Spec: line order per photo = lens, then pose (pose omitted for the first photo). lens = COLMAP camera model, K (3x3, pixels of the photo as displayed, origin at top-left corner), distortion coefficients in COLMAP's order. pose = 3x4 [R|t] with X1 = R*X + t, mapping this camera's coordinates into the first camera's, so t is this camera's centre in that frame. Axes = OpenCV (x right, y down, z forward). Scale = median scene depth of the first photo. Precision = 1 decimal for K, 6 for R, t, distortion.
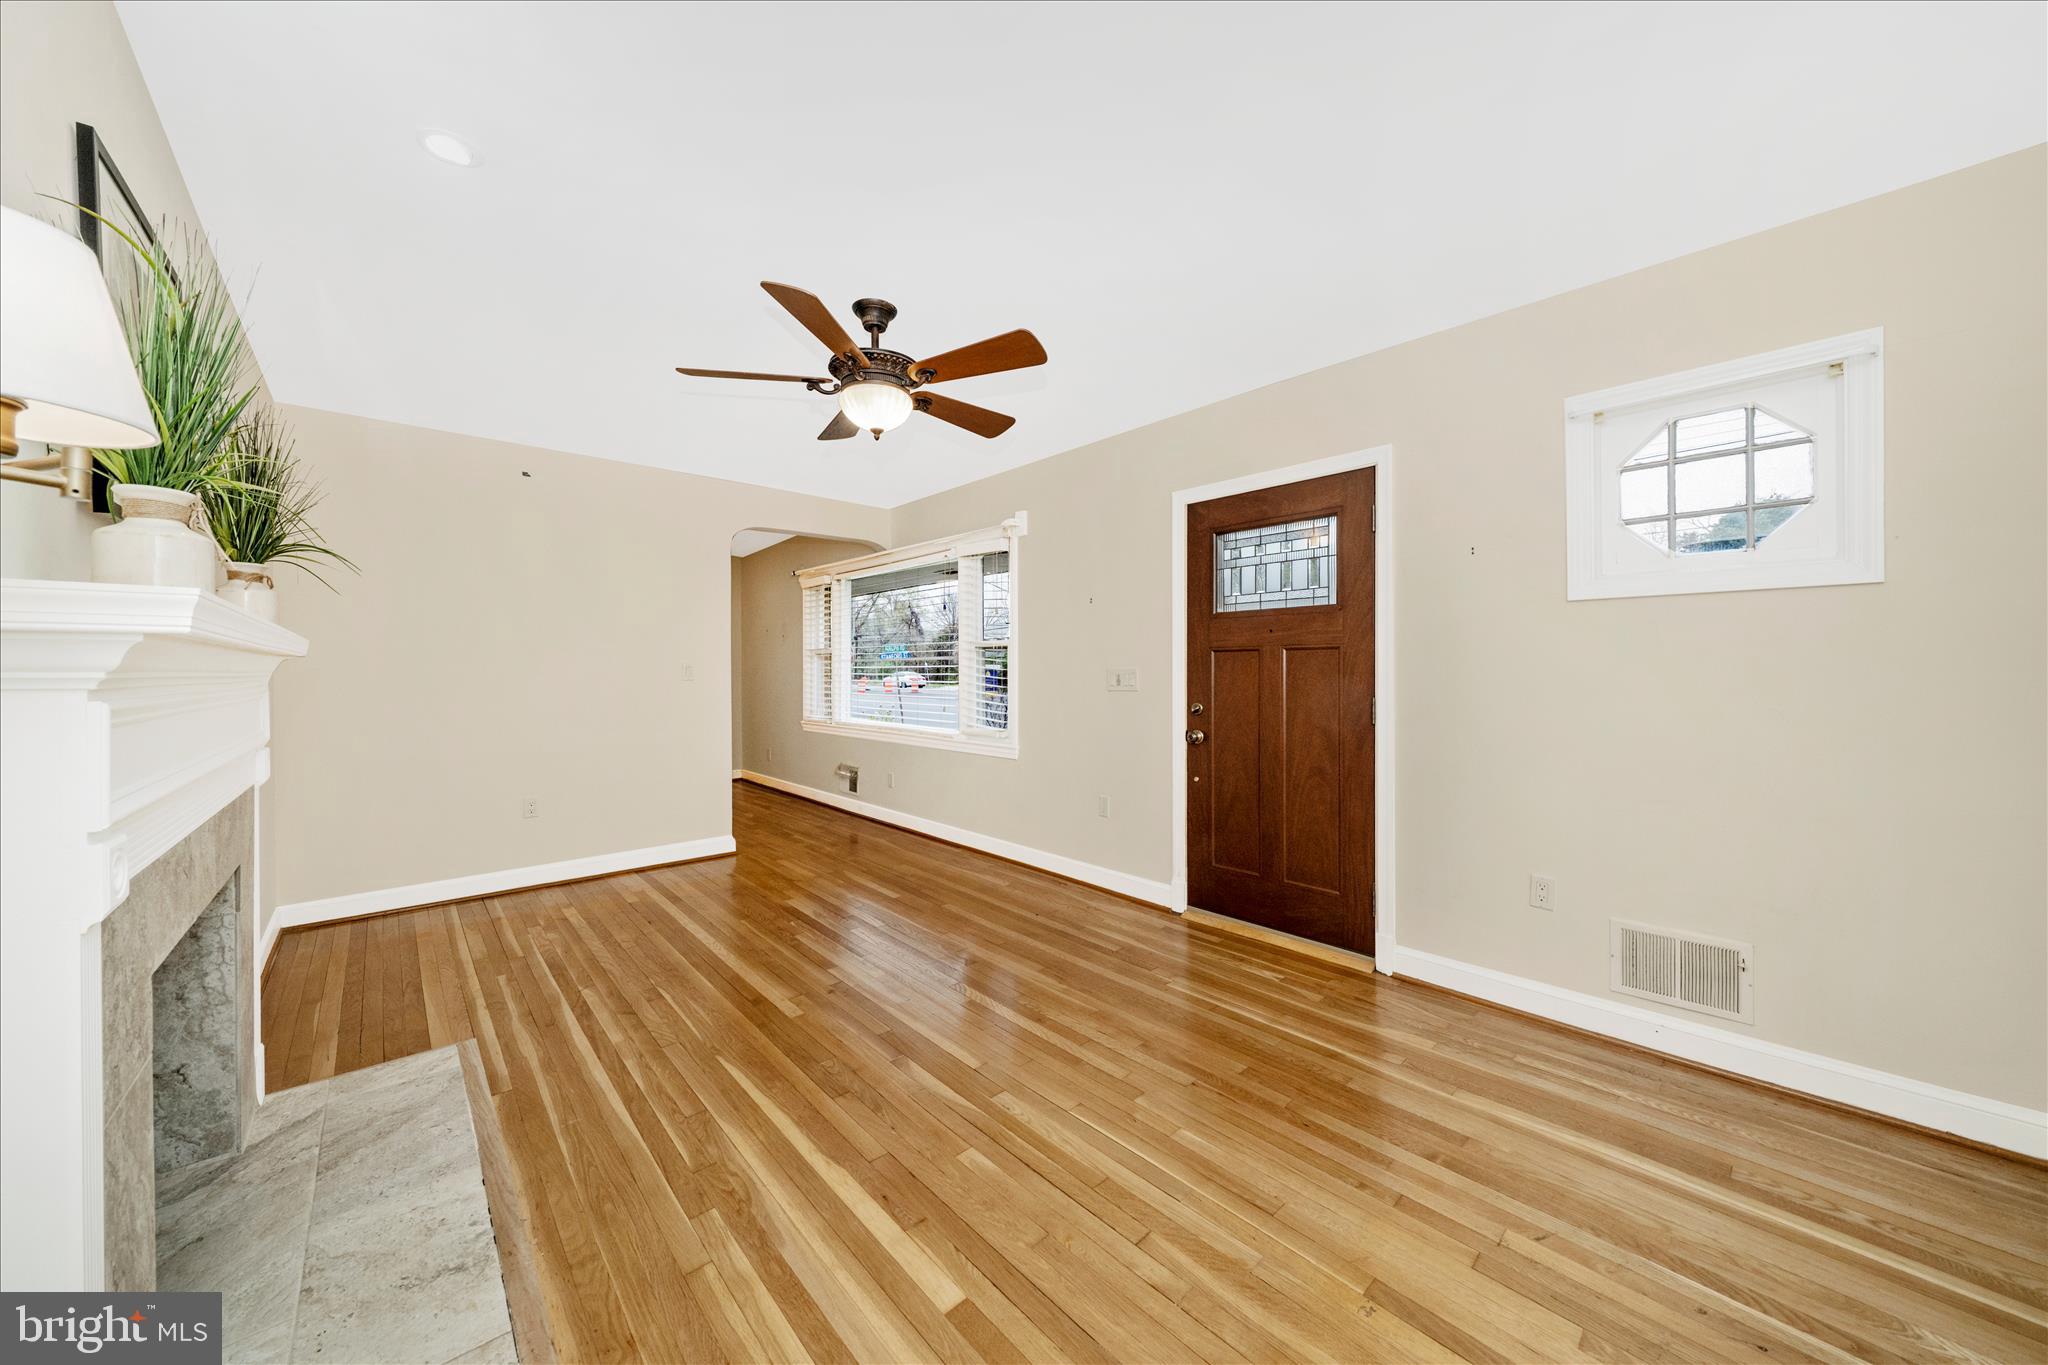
lens RADIAL K [[700.1, 0, 1002.3], [0, 700.1, 663.5], [0, 0, 1]] dist [-0.004530, -0.000024]
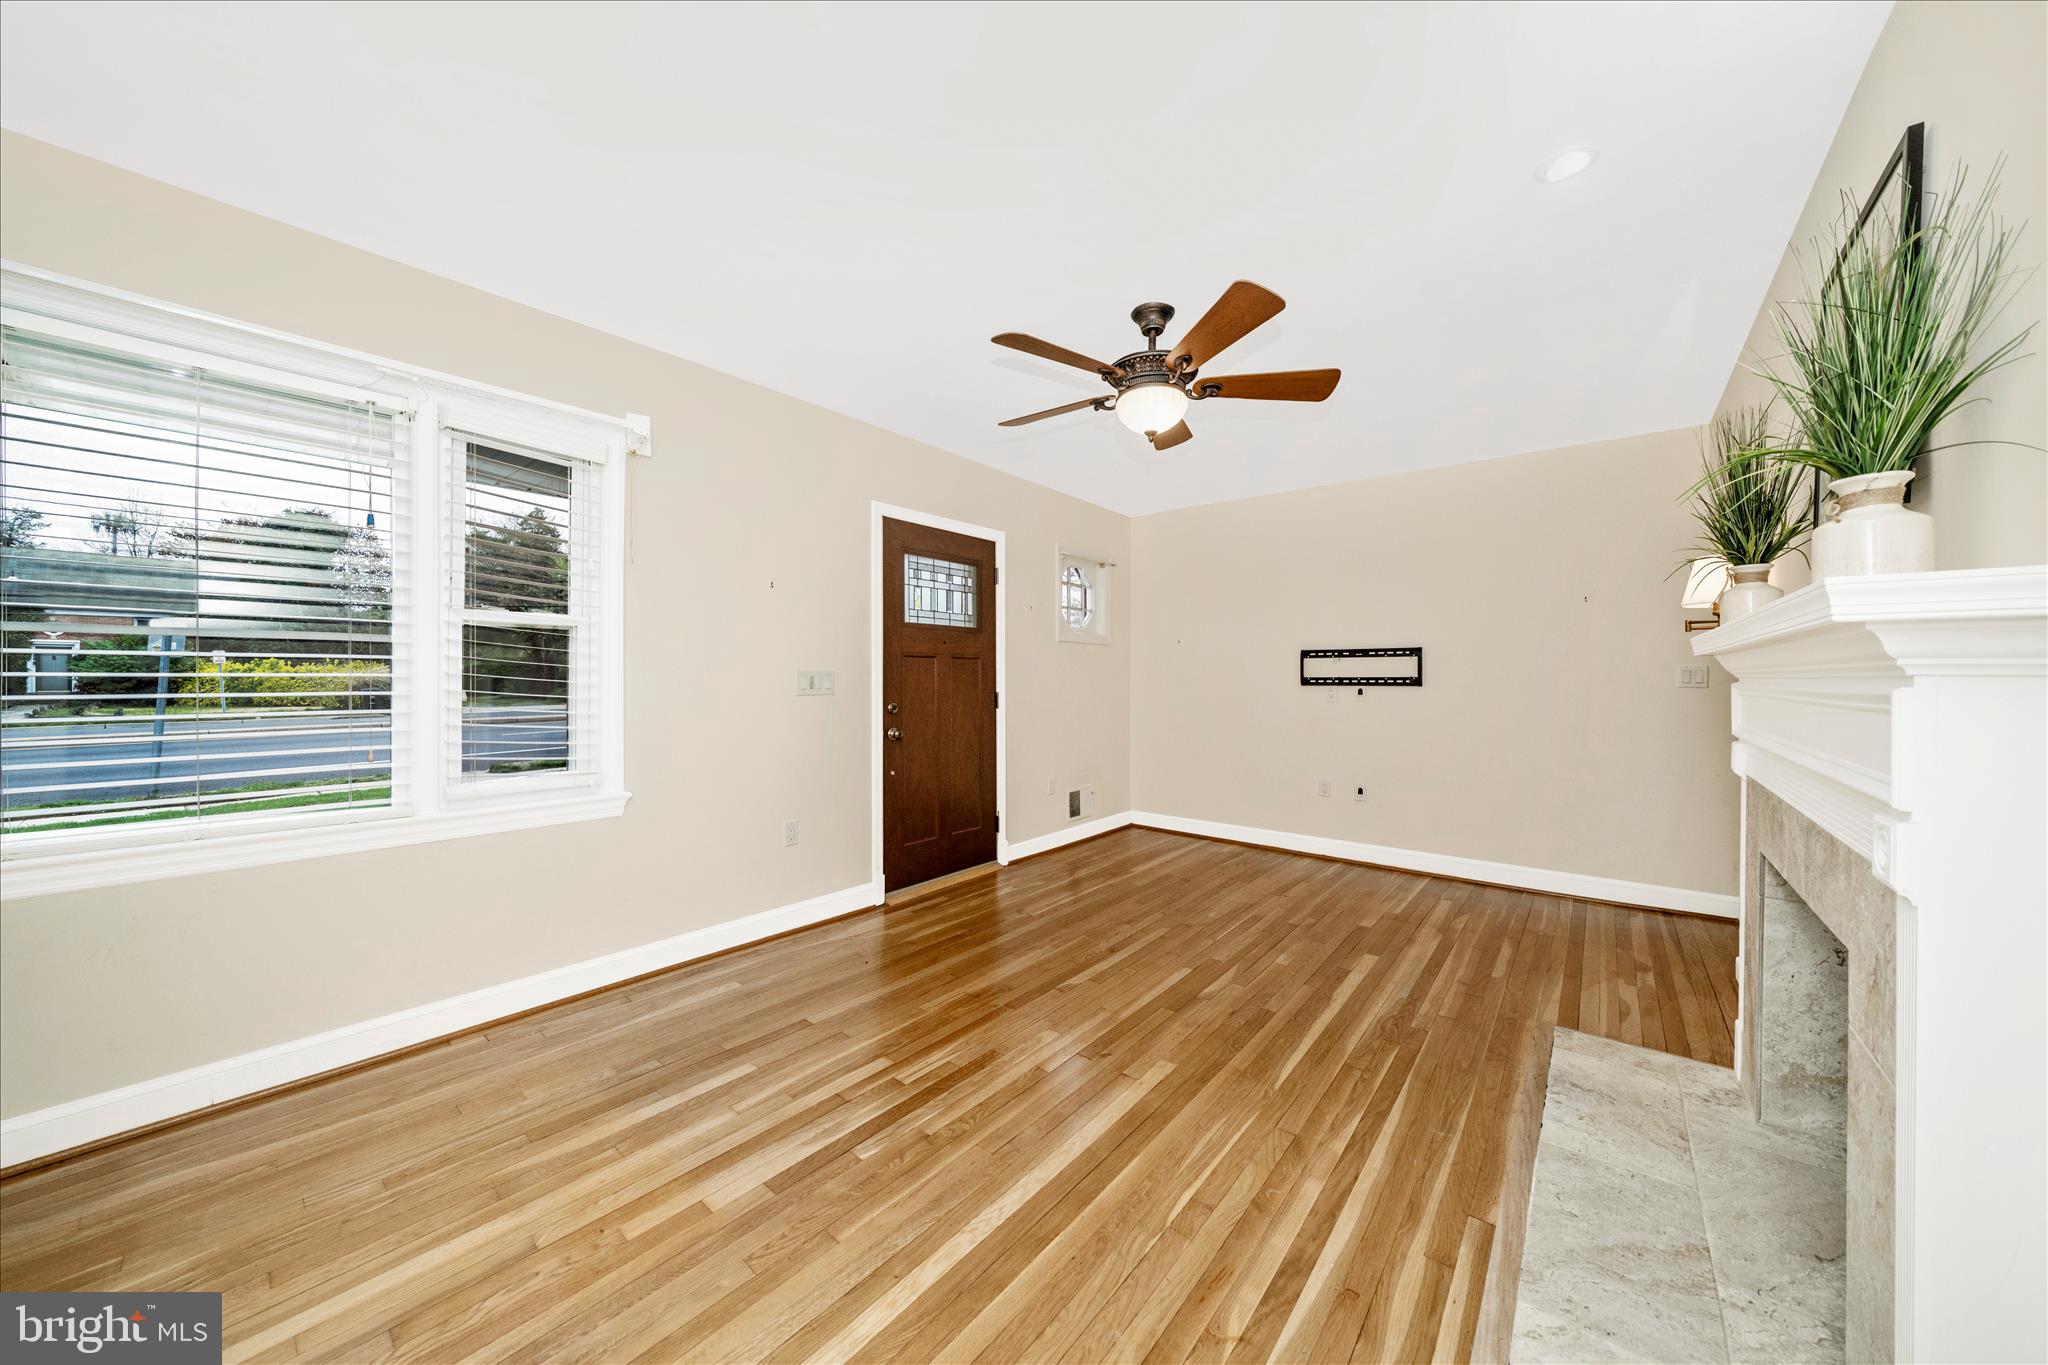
lens RADIAL K [[700.1, 0, 1026.0], [0, 700.1, 679.3], [0, 0, 1]] dist [-0.004530, -0.000024]
pose [[-0.156318, -0.003918, 0.987699, -1.038682], [-0.013847, 0.999903, 0.001775, 0.017306], [-0.987610, -0.013399, -0.156357, 1.209377]]
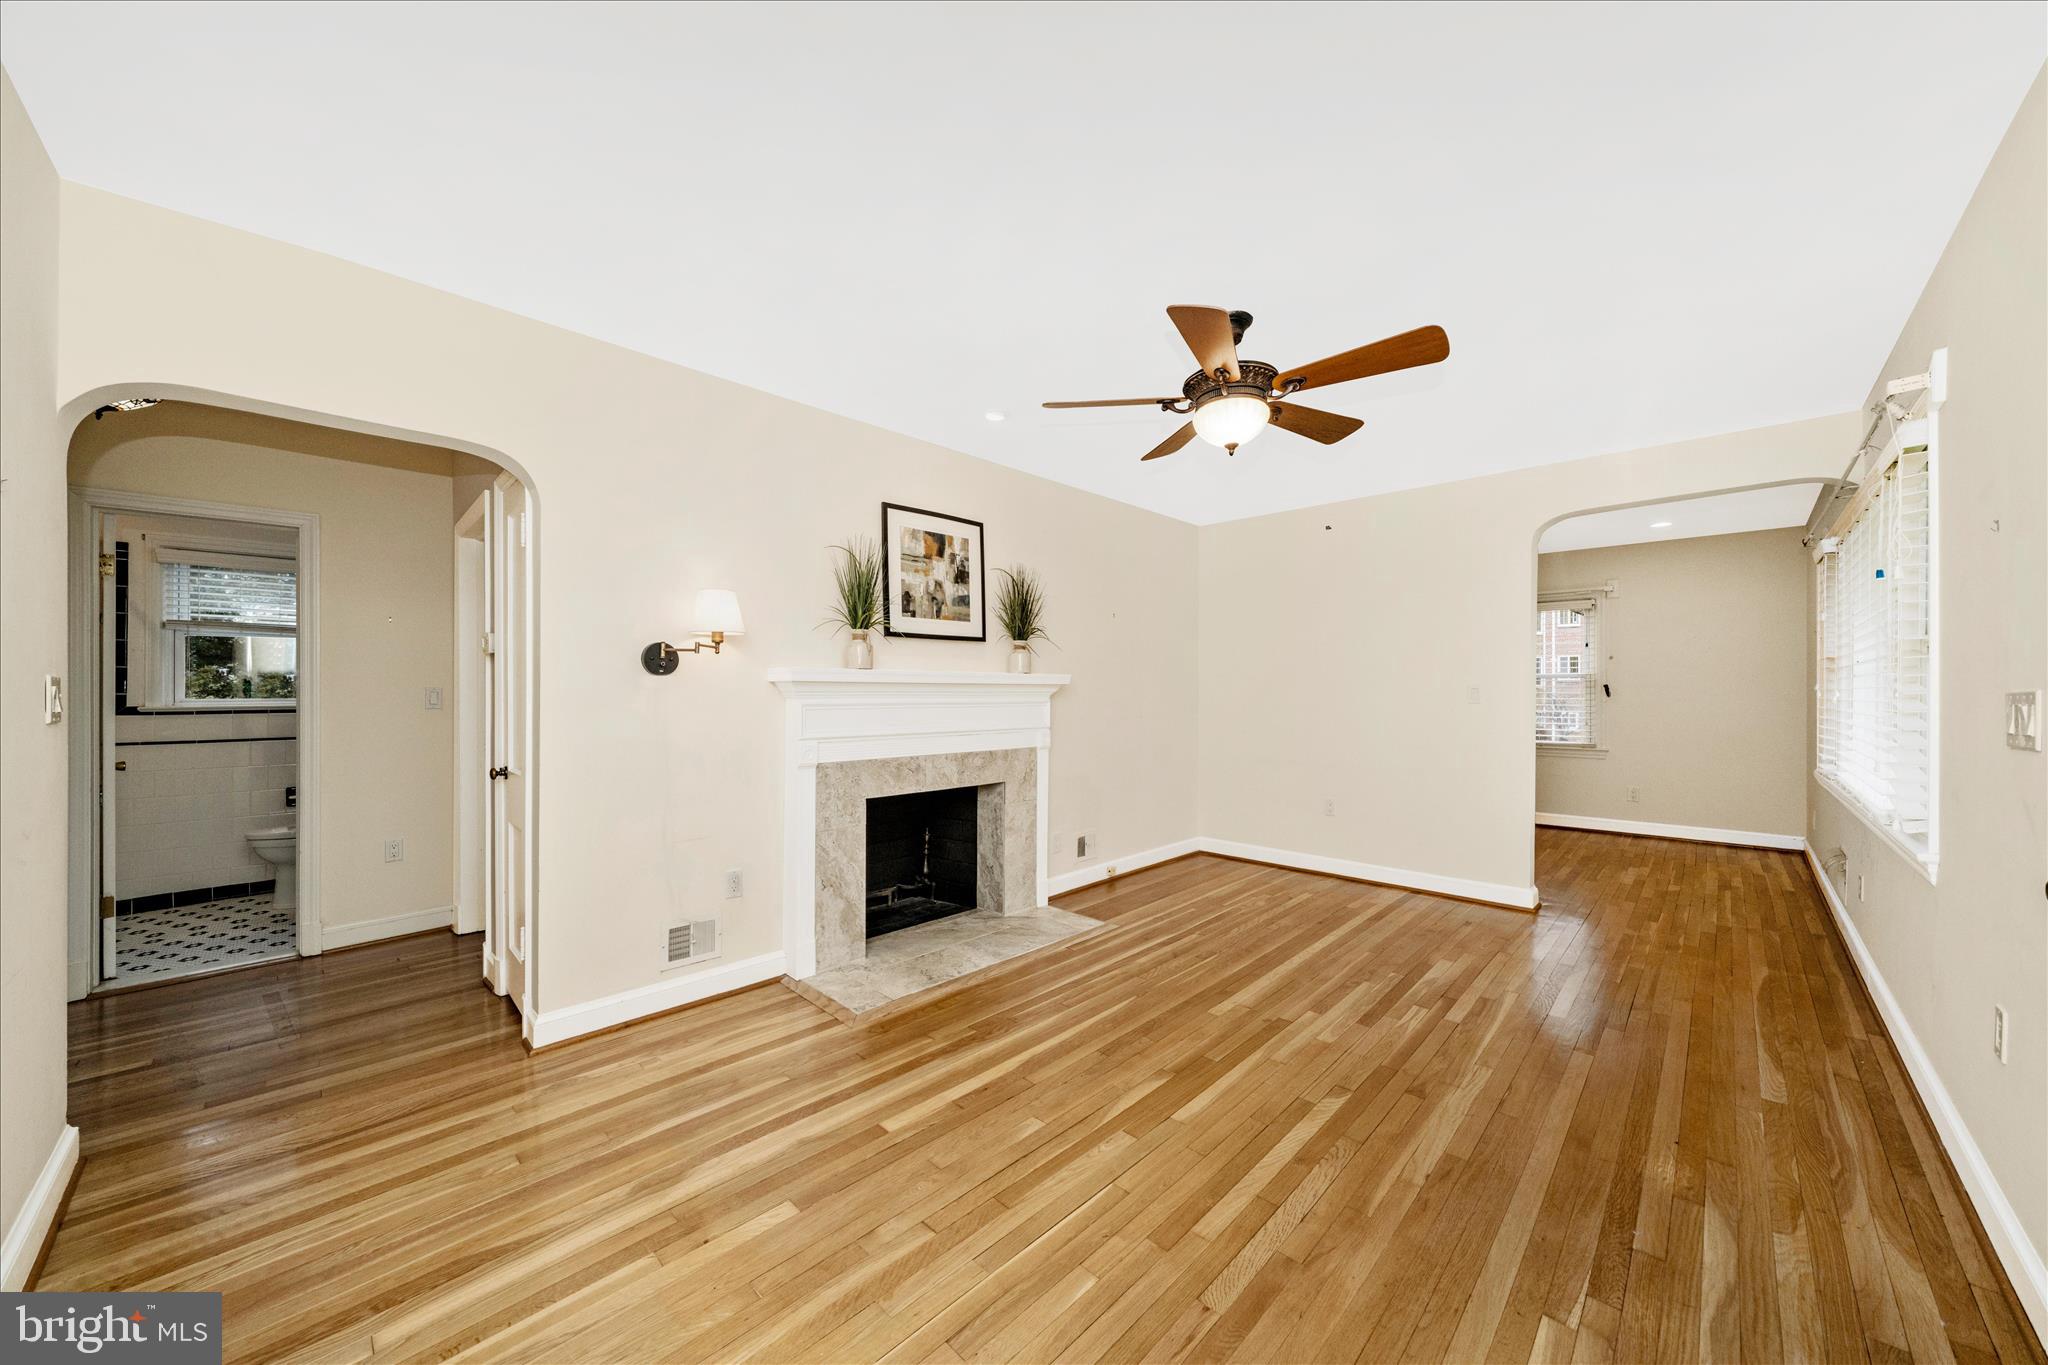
lens RADIAL K [[700.1, 0, 1047.6], [0, 700.1, 693.1], [0, 0, 1]] dist [-0.004530, -0.000024]
pose [[0.094520, -0.000553, -0.995523, 0.698419], [0.009876, 0.999951, 0.000382, 0.003170], [0.995474, -0.009868, 0.094520, 0.590929]]
